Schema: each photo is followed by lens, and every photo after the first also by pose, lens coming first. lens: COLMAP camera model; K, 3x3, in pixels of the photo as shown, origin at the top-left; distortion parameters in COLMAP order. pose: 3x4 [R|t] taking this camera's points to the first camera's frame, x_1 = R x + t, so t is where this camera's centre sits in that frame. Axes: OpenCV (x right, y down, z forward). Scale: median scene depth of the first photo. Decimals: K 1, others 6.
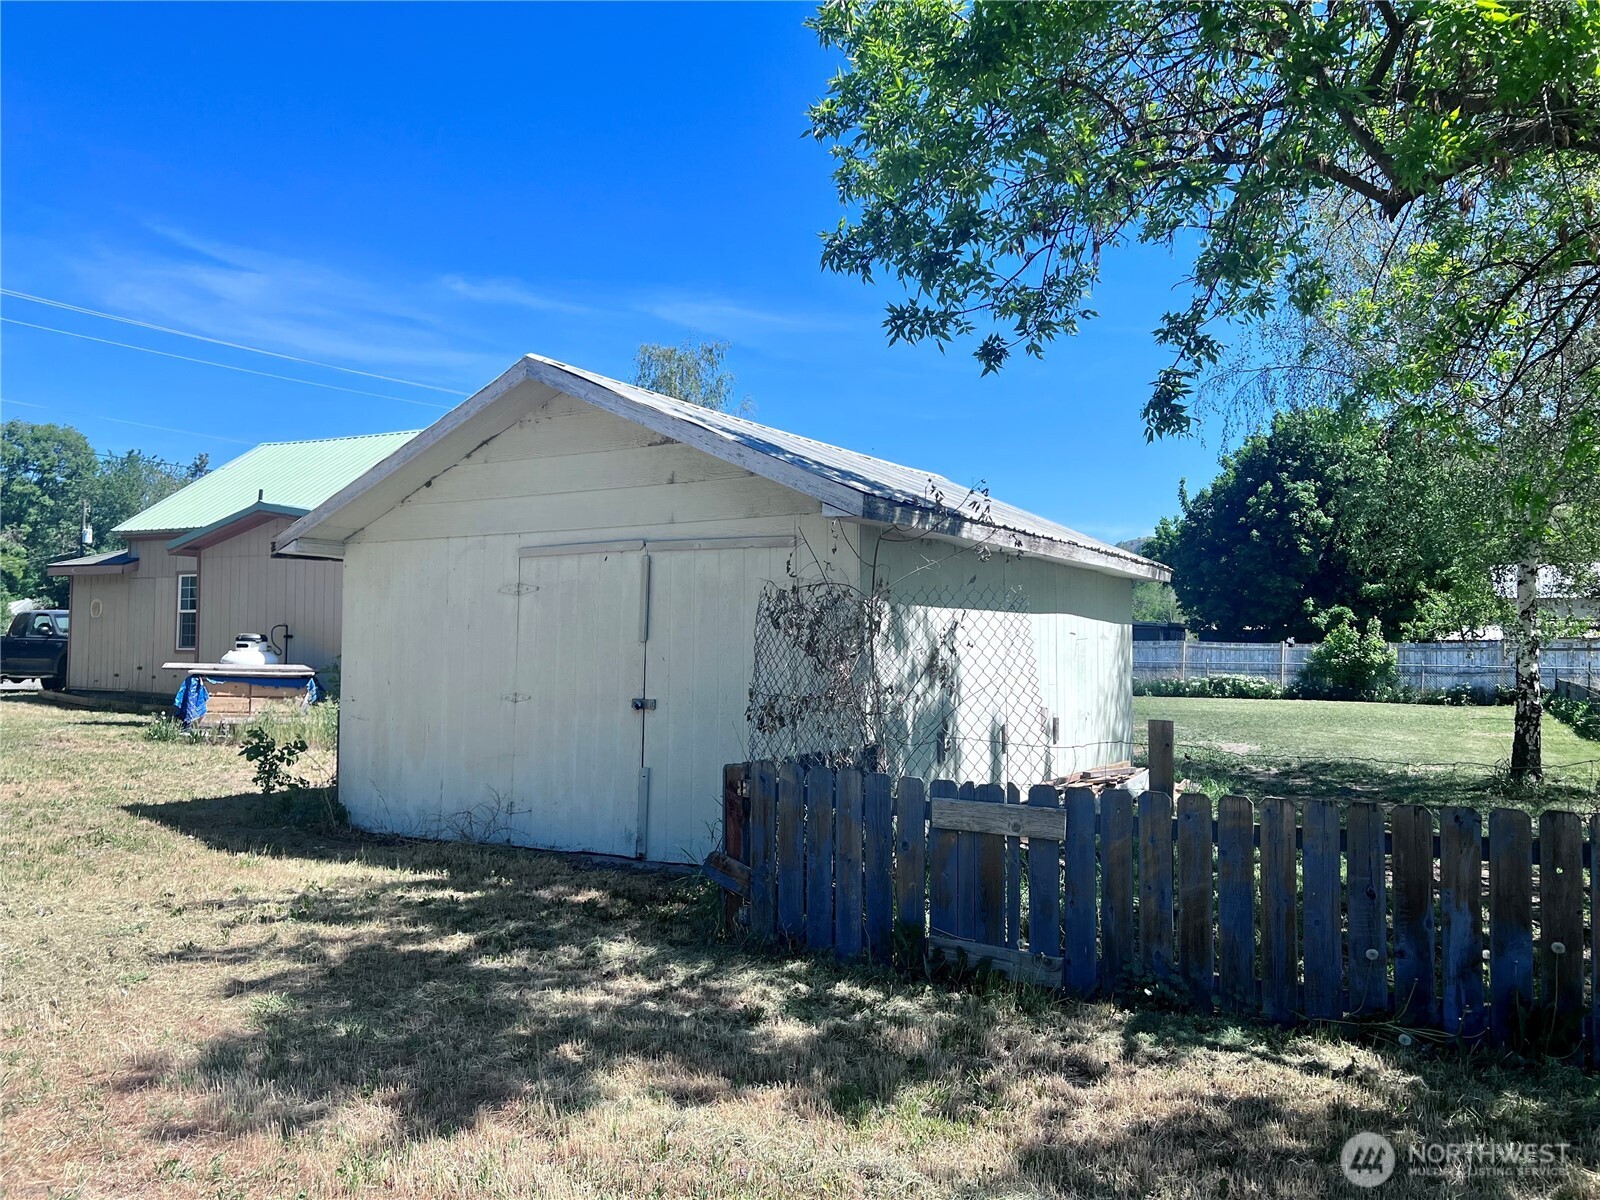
lens RADIAL K [[1188.5, 0, 809.3], [0, 1188.5, 607.5], [0, 0, 1]] dist [0.088609, -0.125027]
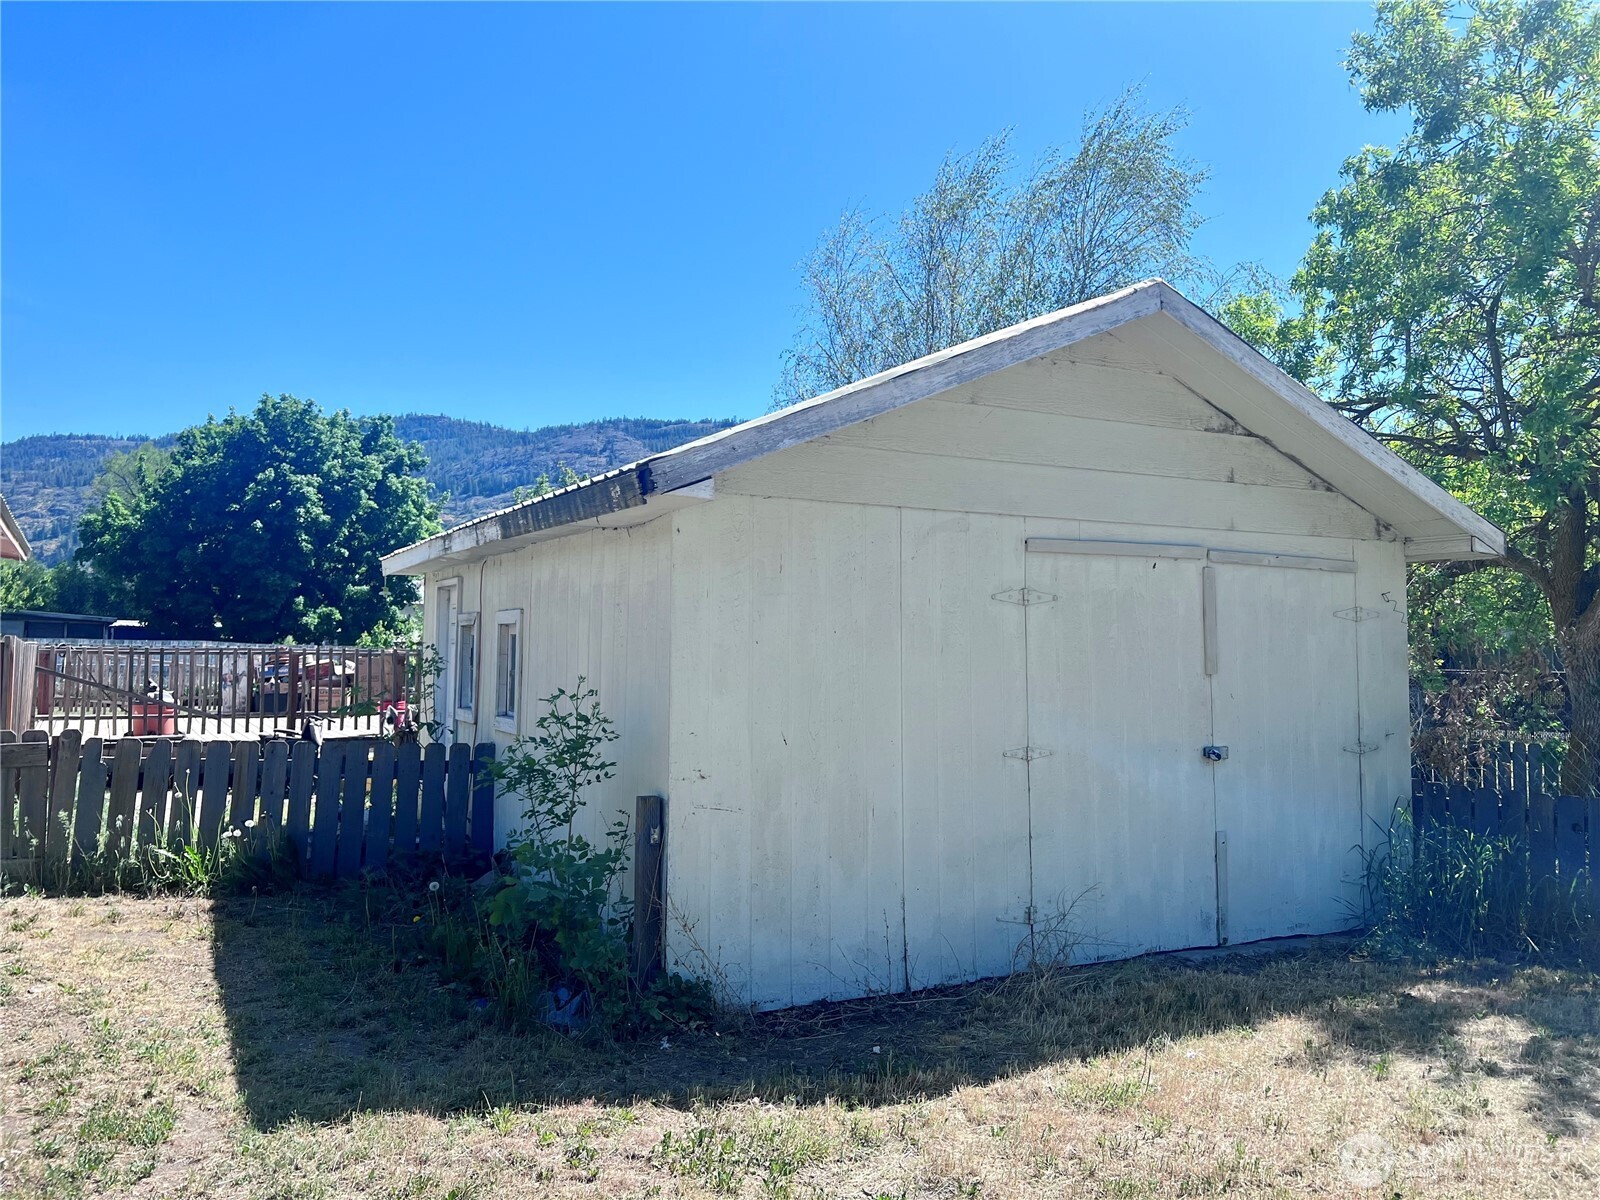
lens RADIAL K [[1188.5, 0, 809.3], [0, 1188.5, 607.5], [0, 0, 1]] dist [0.088609, -0.125027]
pose [[0.541926, 0.036413, 0.839637, -0.896348], [-0.039536, 0.999059, -0.017809, 0.008077], [-0.839496, -0.023545, 0.542856, 0.732800]]
